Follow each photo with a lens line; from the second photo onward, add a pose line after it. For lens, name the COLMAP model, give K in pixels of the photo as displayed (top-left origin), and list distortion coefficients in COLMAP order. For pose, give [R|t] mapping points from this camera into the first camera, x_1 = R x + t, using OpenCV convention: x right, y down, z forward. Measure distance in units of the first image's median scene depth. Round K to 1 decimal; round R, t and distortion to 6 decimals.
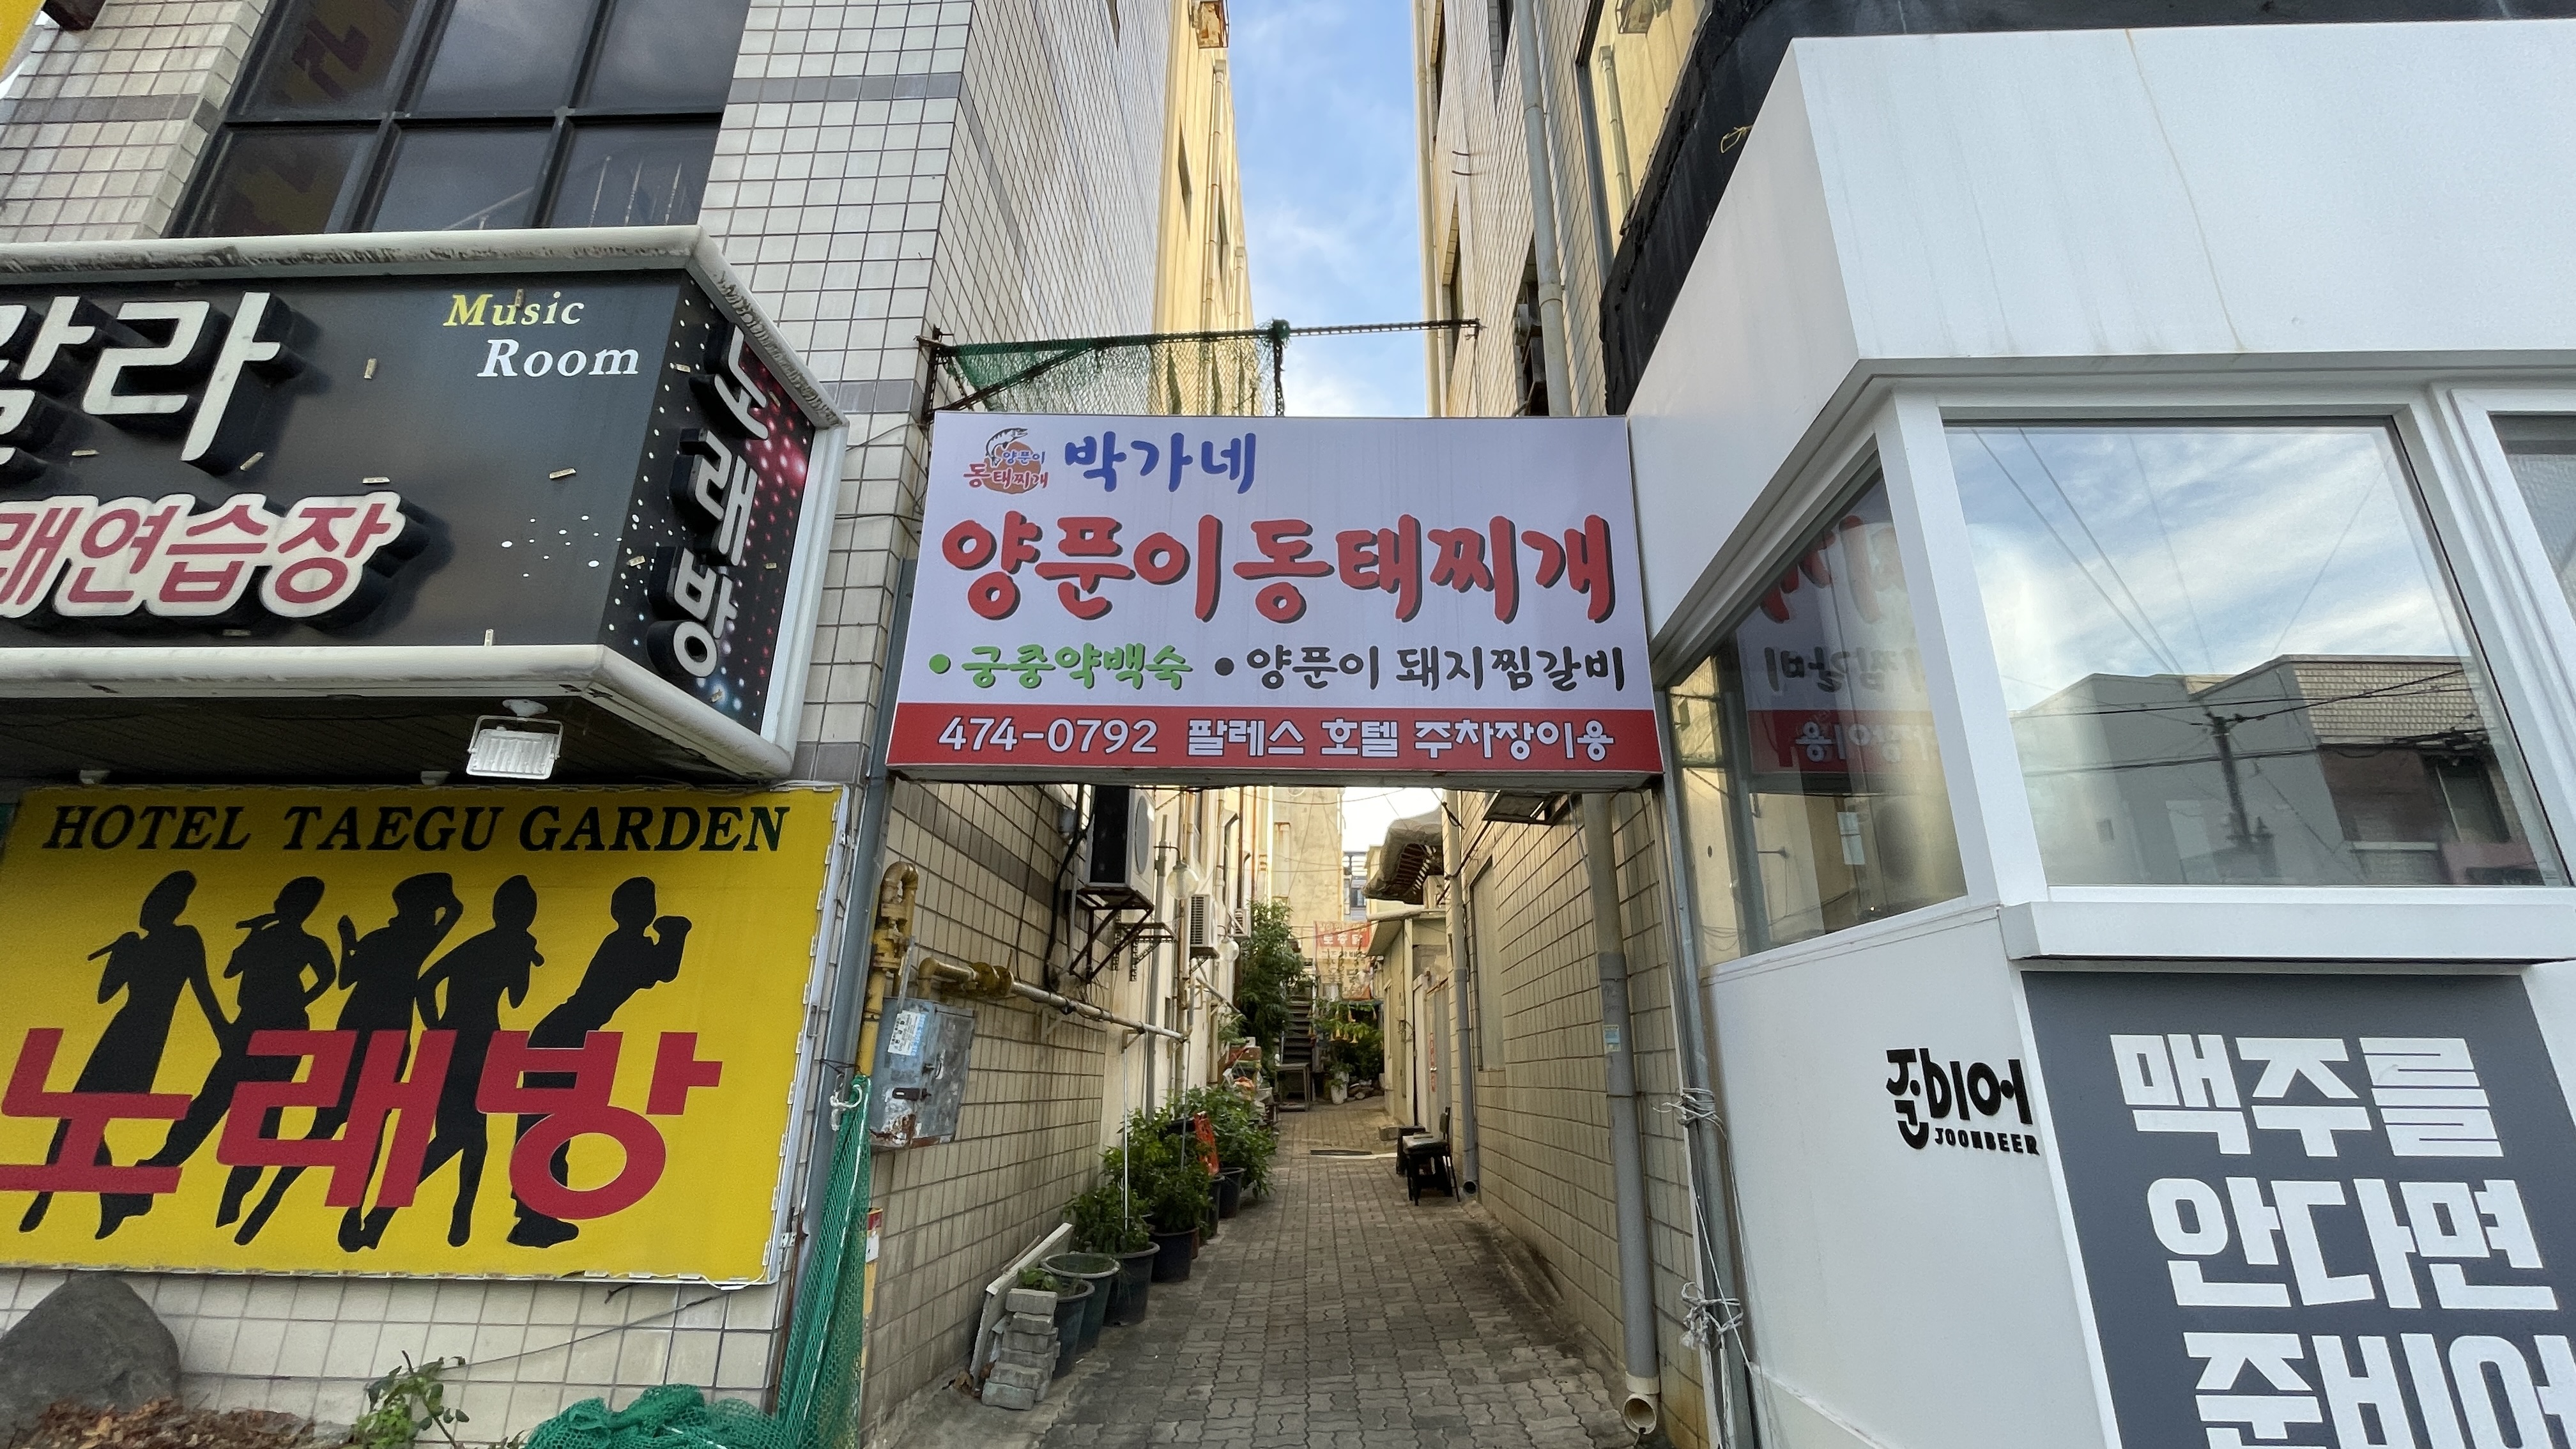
lens RADIAL K [[1052.4, 0, 1286.4], [0, 1052.4, 726.0], [0, 0, 1]] dist [-0.010721, 0.001341]
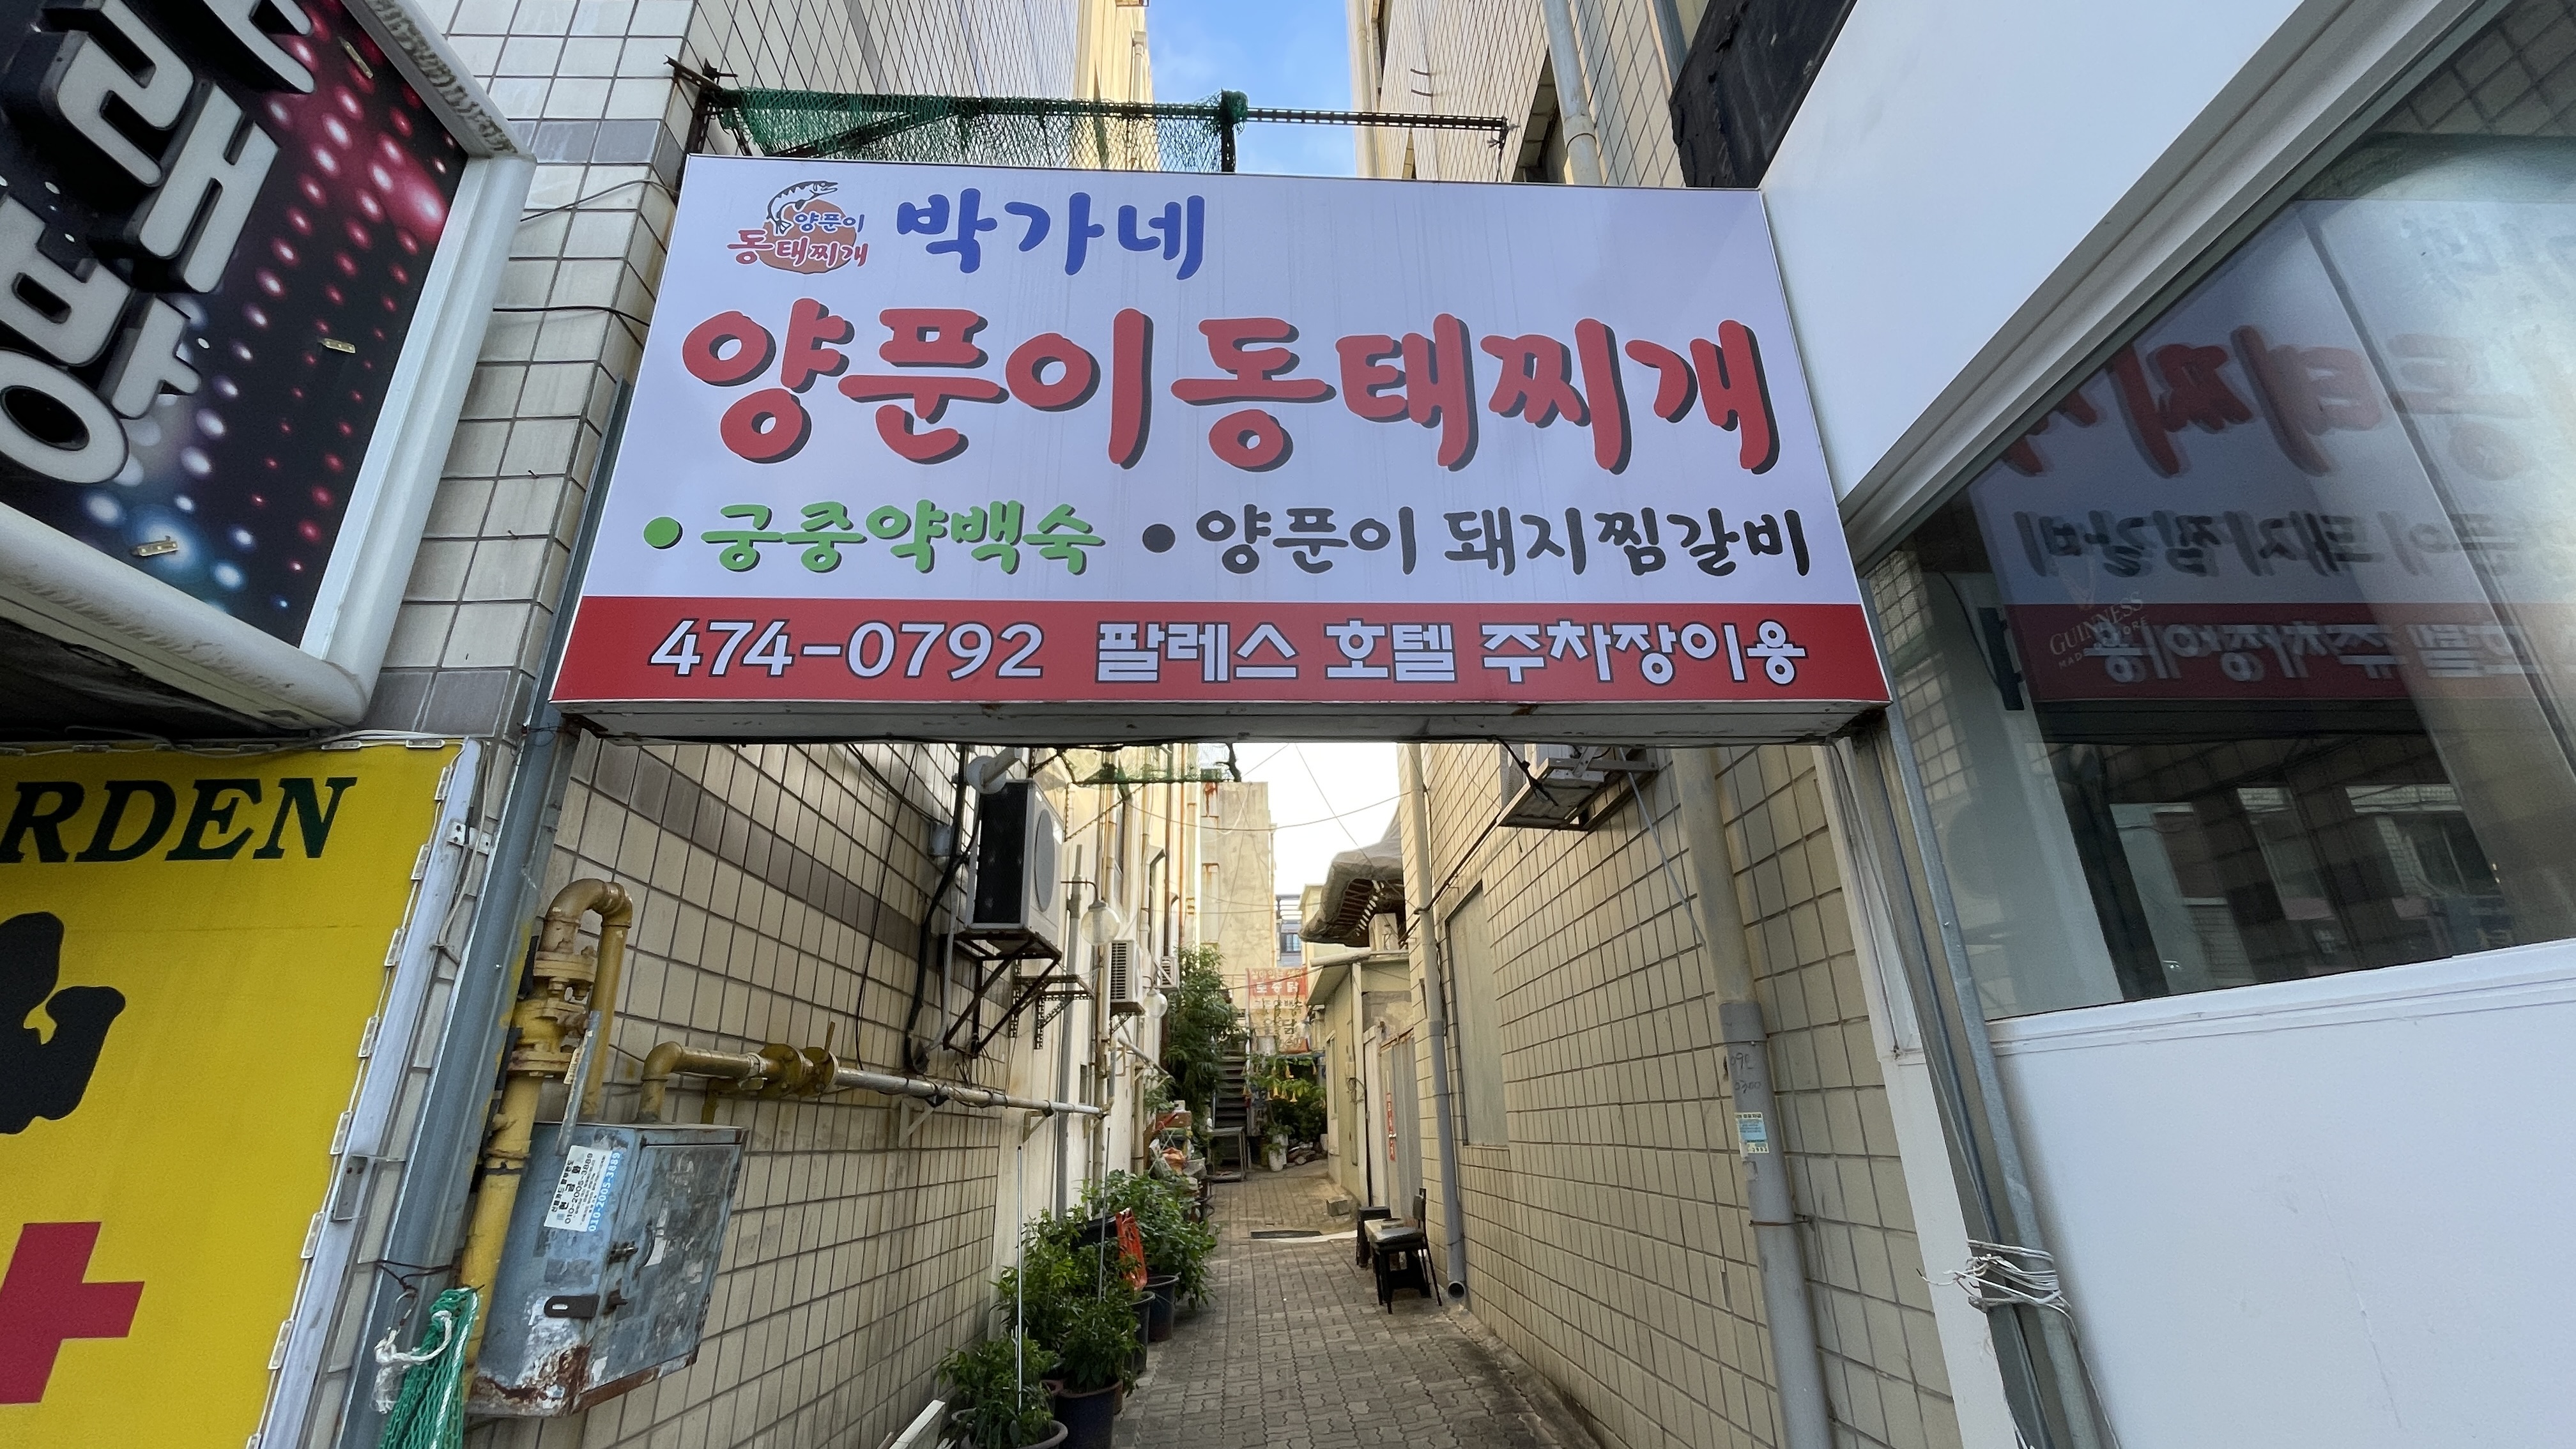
lens RADIAL K [[1052.4, 0, 1290.0], [0, 1052.4, 726.1], [0, 0, 1]] dist [-0.010721, 0.001341]
pose [[0.996990, -0.008943, 0.077006, -0.030500], [0.012256, 0.999015, -0.042650, 0.073458], [-0.076549, 0.043466, 0.996118, 0.392030]]
